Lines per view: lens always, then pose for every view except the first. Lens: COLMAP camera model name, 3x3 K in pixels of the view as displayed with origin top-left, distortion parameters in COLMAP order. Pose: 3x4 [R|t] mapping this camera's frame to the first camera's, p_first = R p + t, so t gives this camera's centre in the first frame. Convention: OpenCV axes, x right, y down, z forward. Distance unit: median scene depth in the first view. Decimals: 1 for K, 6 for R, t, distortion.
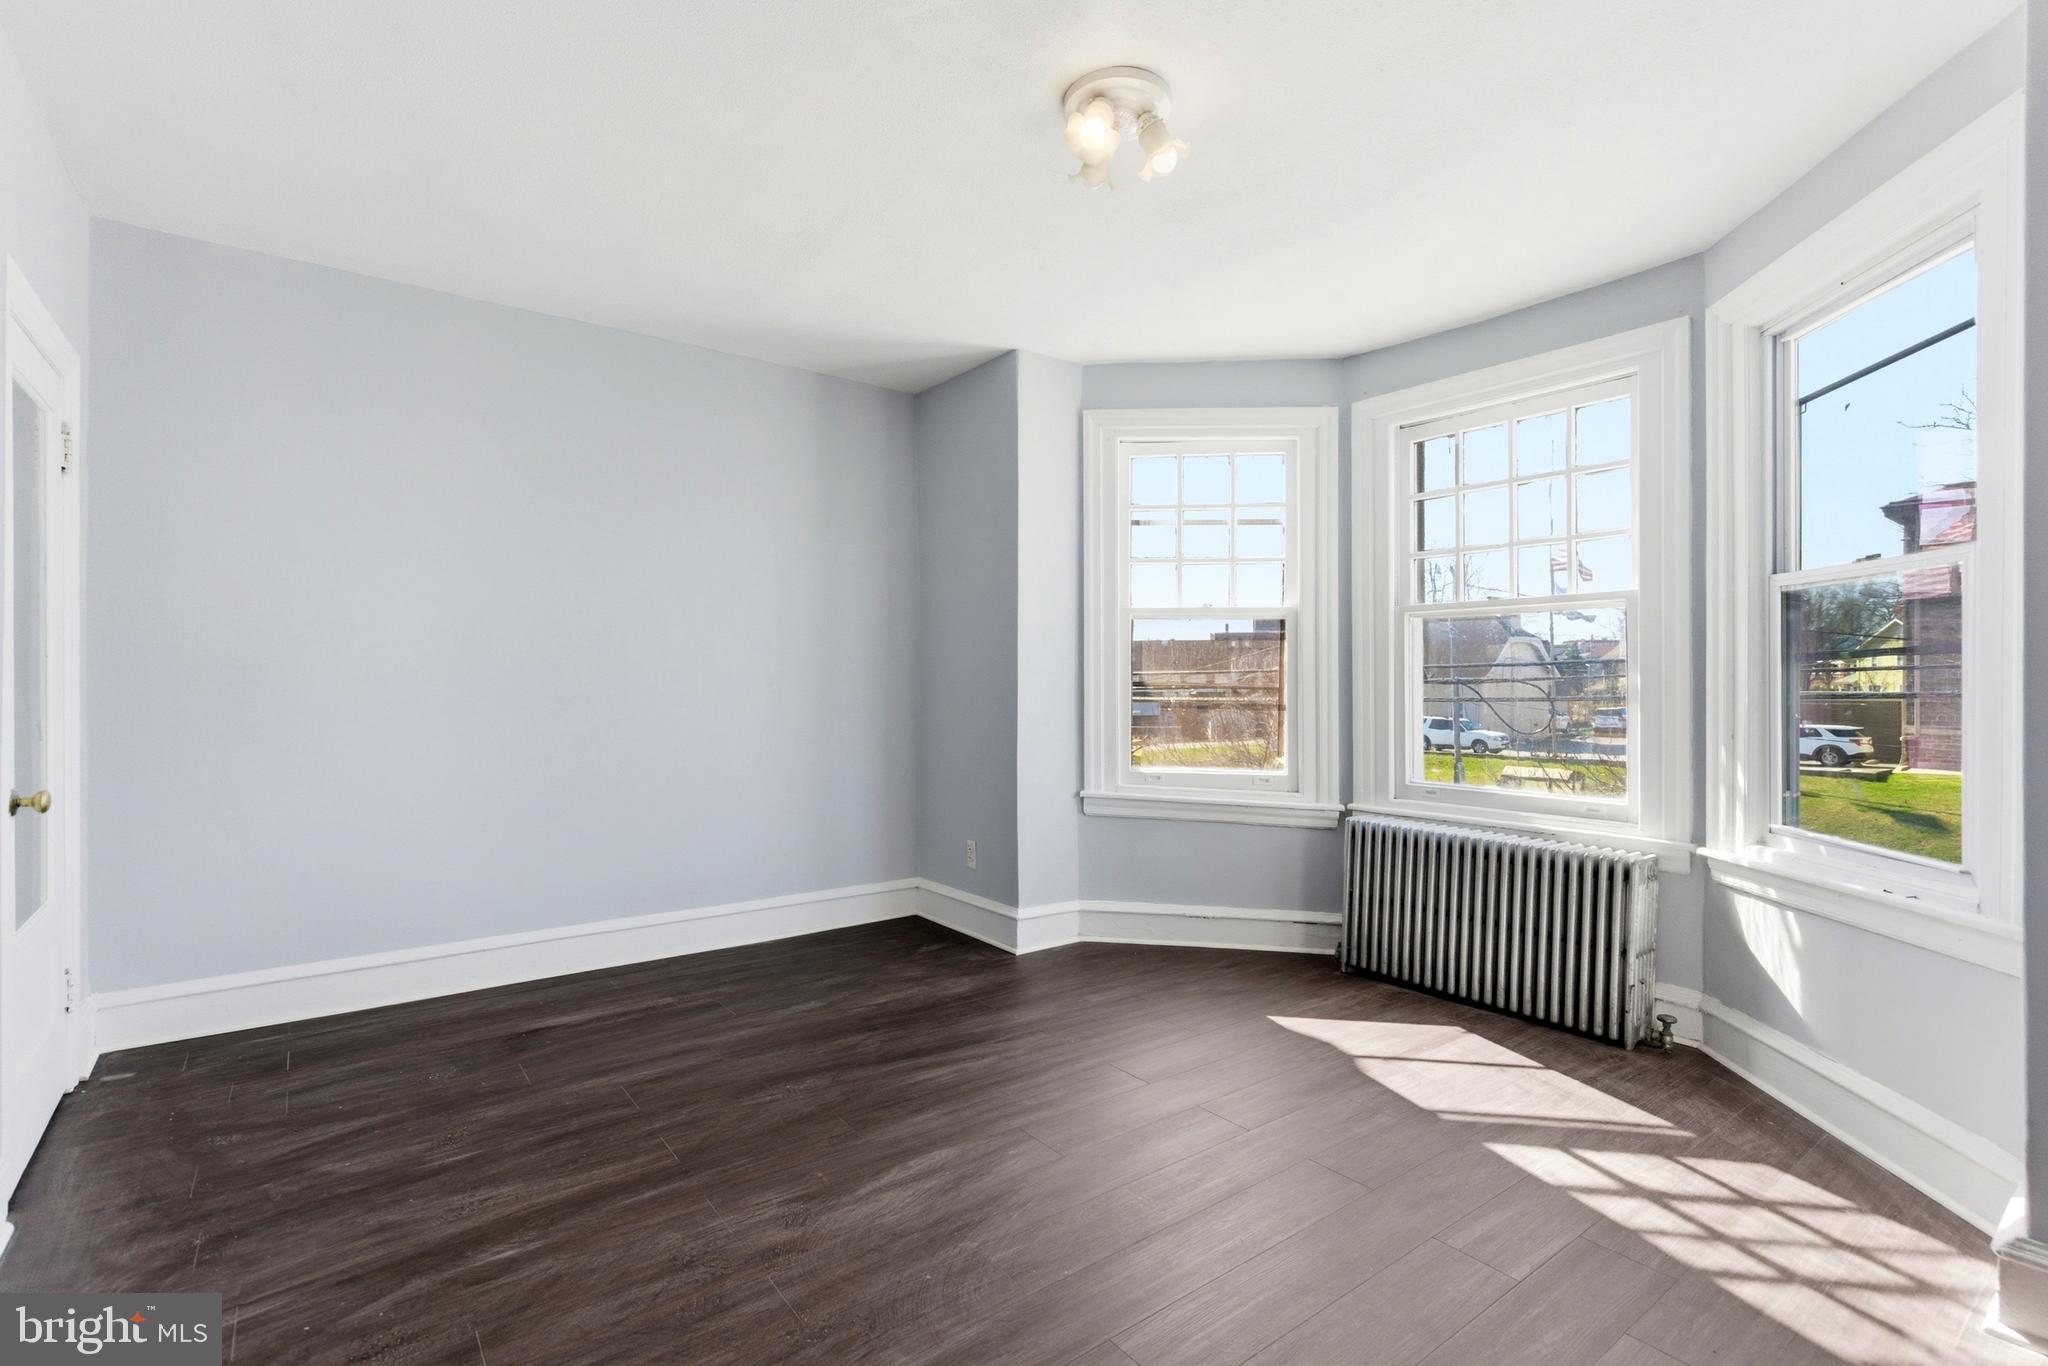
lens RADIAL K [[945.9, 0, 1024.0], [0, 945.9, 683.0], [0, 0, 1]] dist [0.021278, 0.000174]
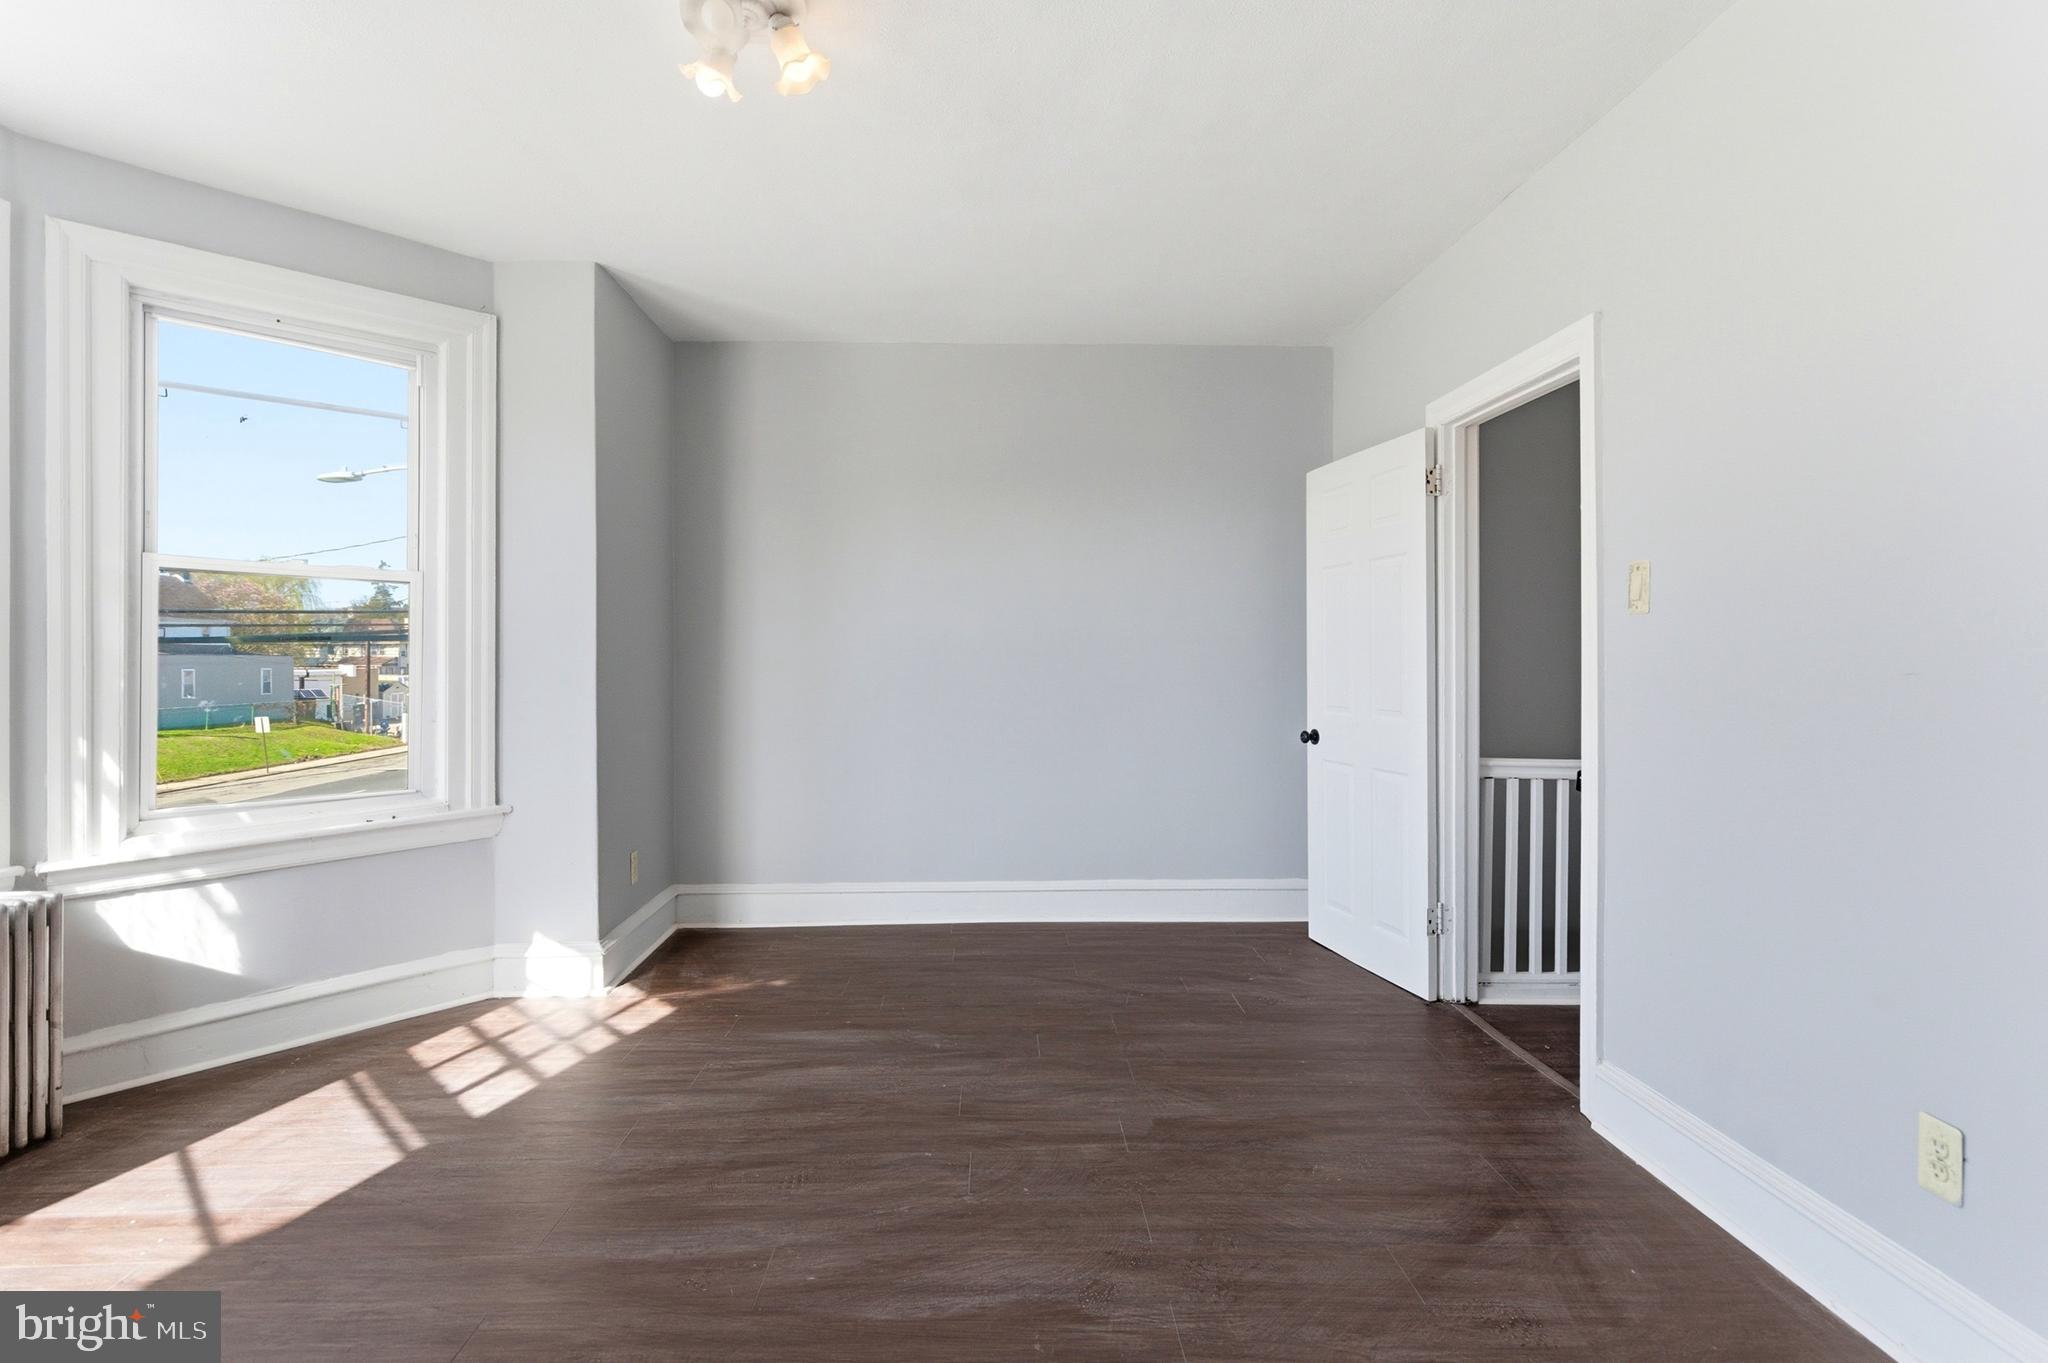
lens RADIAL K [[945.9, 0, 1024.0], [0, 945.9, 681.5], [0, 0, 1]] dist [0.021278, 0.000174]
pose [[-0.814505, -0.009959, 0.580071, -0.622306], [-0.000139, 0.999856, 0.016972, -0.000218], [-0.580157, 0.013743, -0.814389, 1.591557]]
